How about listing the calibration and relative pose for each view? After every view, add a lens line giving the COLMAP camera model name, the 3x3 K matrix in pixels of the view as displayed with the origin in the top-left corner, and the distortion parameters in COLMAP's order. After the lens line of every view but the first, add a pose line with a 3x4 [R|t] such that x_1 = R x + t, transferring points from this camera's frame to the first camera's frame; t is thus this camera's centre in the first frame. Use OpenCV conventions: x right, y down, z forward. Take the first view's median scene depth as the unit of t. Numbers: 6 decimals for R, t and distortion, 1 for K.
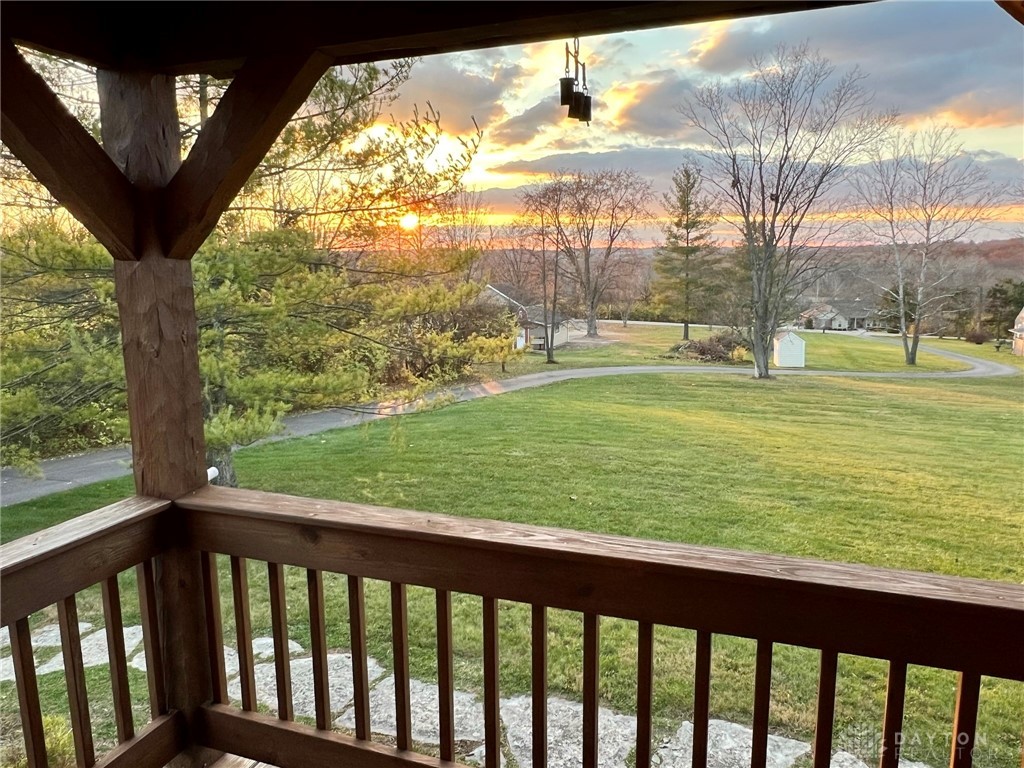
lens RADIAL K [[758.0, 0, 512.3], [0, 758.0, 382.5], [0, 0, 1]] dist [-0.007105, -0.004888]
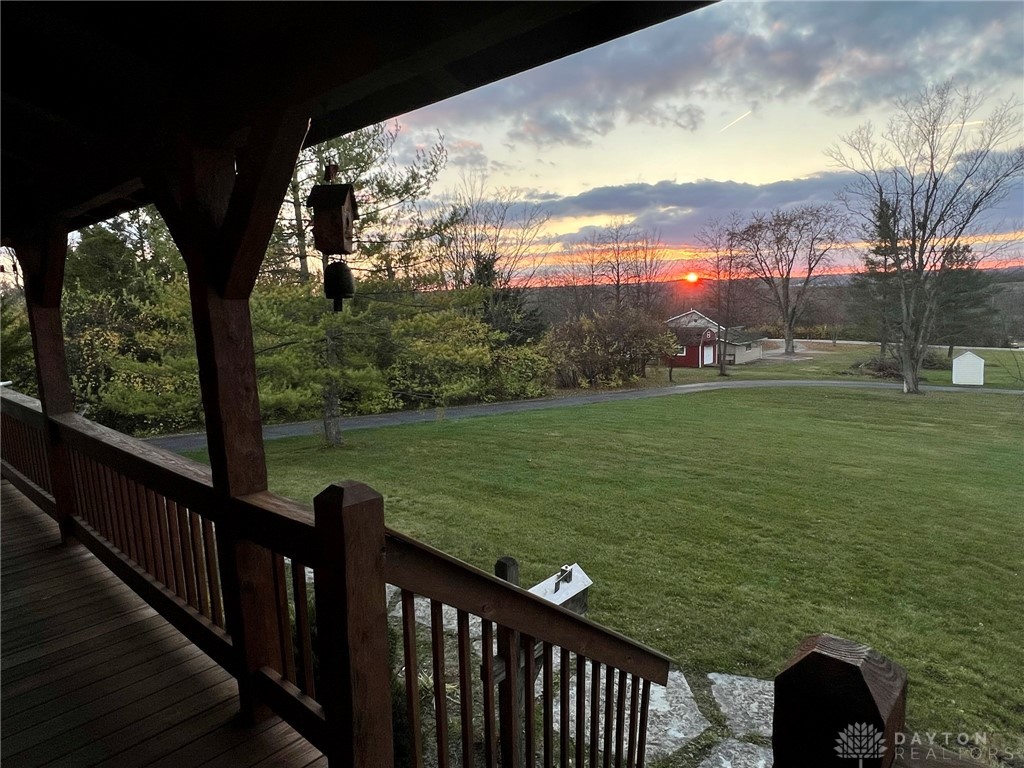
lens RADIAL K [[619.2, 0, 505.8], [0, 619.2, 381.6], [0, 0, 1]] dist [-0.006600, 0.000246]
pose [[0.932220, 0.025513, -0.360992, 0.120599], [-0.030847, 0.999483, -0.009022, 0.004094], [0.360576, 0.019546, 0.932525, -0.029395]]
